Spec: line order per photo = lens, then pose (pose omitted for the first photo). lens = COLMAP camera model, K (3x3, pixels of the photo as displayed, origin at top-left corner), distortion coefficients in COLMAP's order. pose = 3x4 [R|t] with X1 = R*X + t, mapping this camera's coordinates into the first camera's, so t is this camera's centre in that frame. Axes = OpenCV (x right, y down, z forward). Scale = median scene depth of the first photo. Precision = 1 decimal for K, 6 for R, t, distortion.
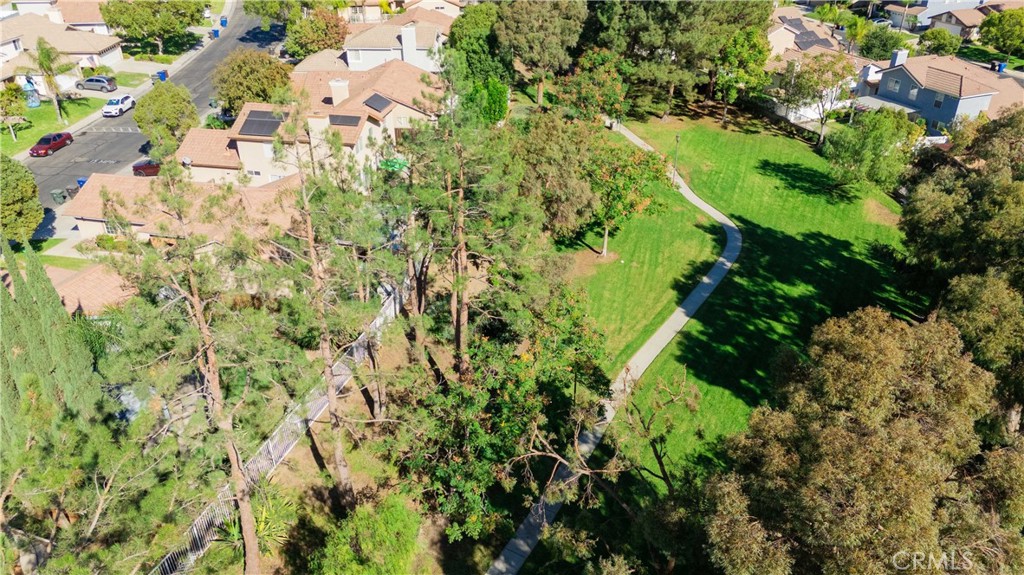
lens RADIAL K [[750.2, 0, 514.1], [0, 750.2, 284.1], [0, 0, 1]] dist [0.082227, -0.092025]
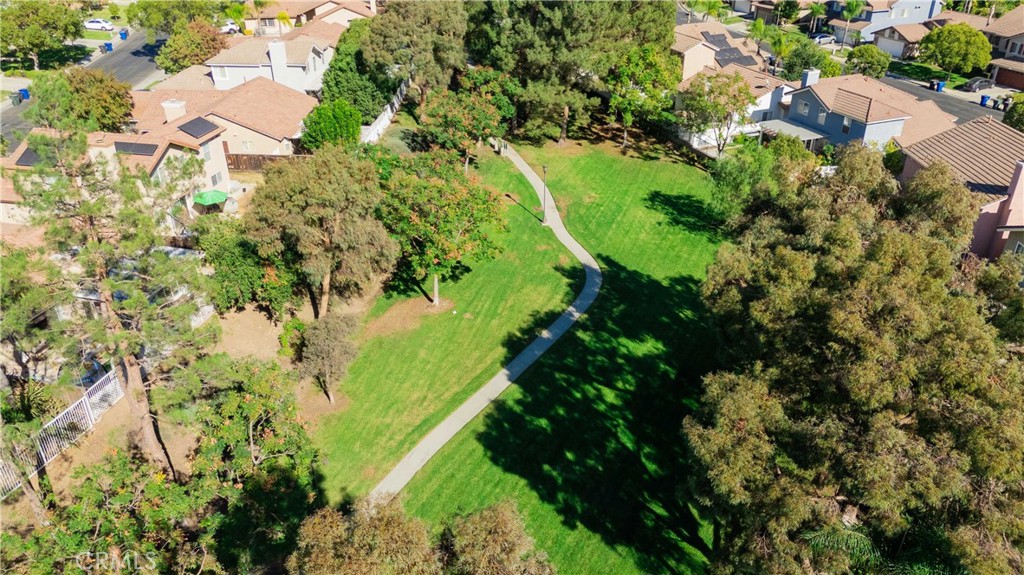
lens RADIAL K [[750.2, 0, 514.1], [0, 750.2, 284.1], [0, 0, 1]] dist [0.082227, -0.092025]
pose [[0.999996, 0.002684, 0.000608, 0.157585], [-0.002676, 0.999909, -0.013251, -0.037837], [-0.000643, 0.013249, 0.999912, 0.093140]]
